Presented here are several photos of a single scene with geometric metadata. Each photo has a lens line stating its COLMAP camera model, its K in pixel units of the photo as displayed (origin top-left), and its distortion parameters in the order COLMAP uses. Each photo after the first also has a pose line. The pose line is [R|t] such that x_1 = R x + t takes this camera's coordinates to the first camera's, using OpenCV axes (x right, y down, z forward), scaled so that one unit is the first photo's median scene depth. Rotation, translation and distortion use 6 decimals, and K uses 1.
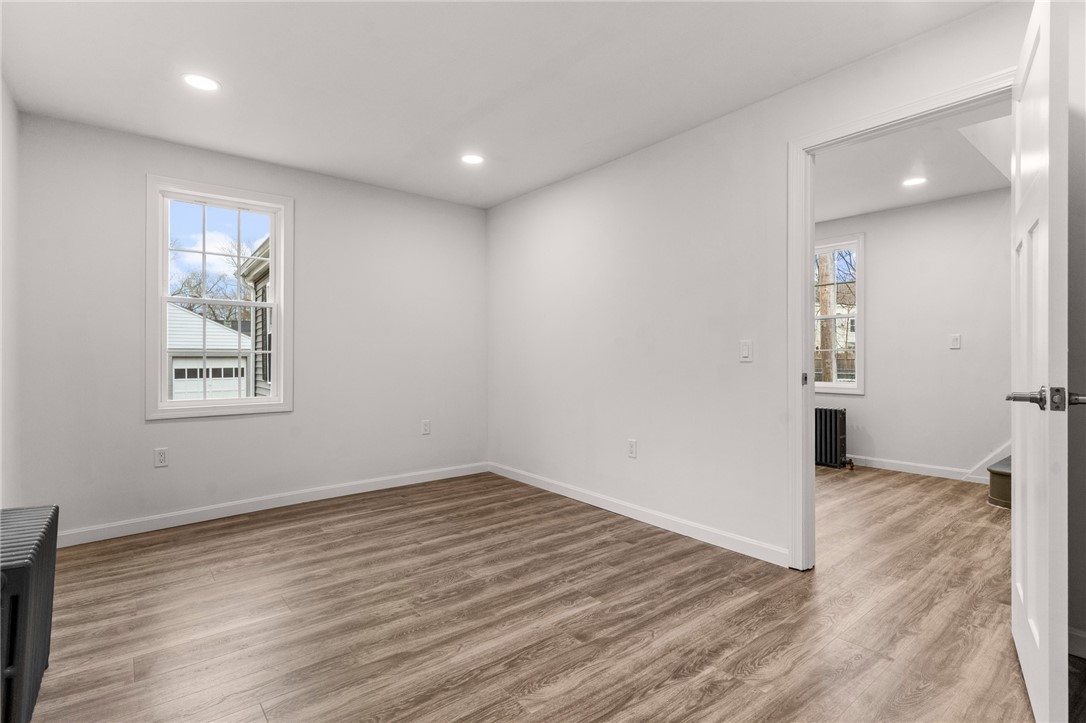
lens RADIAL K [[521.8, 0, 544.0], [0, 521.8, 358.7], [0, 0, 1]] dist [-0.002915, -0.000452]
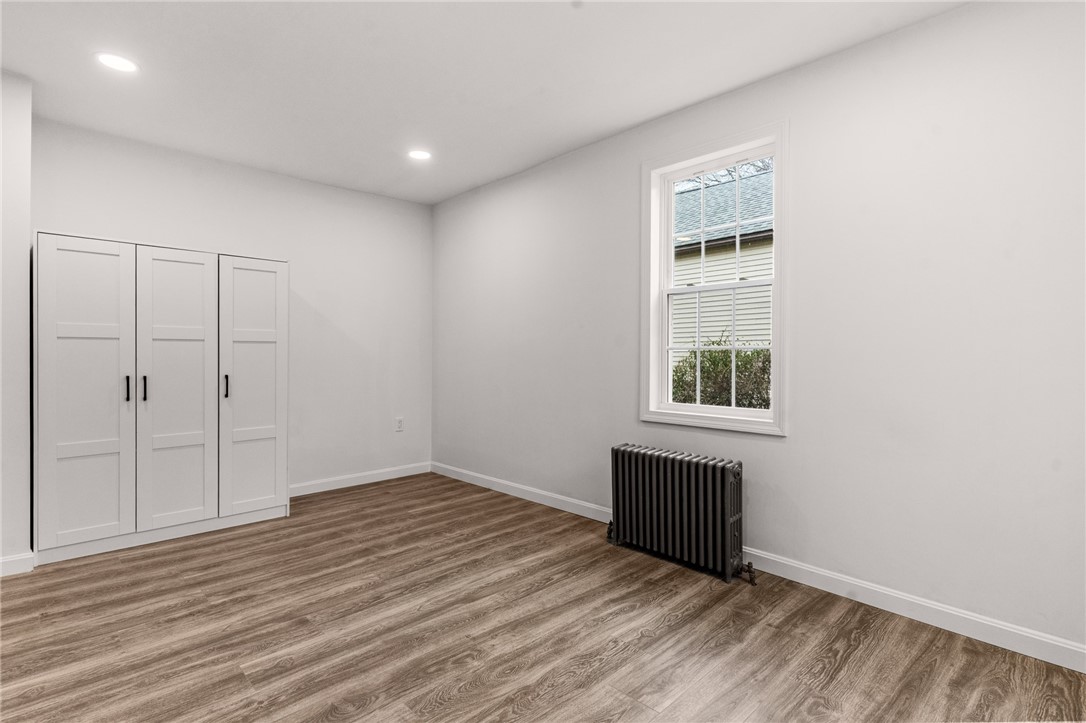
lens RADIAL K [[521.8, 0, 541.4], [0, 521.8, 361.1], [0, 0, 1]] dist [-0.002915, -0.000452]
pose [[-0.995219, -0.001149, -0.097660, -0.280061], [-0.001567, 0.999990, 0.004201, 0.004239], [0.097654, 0.004334, -0.995211, 1.925324]]
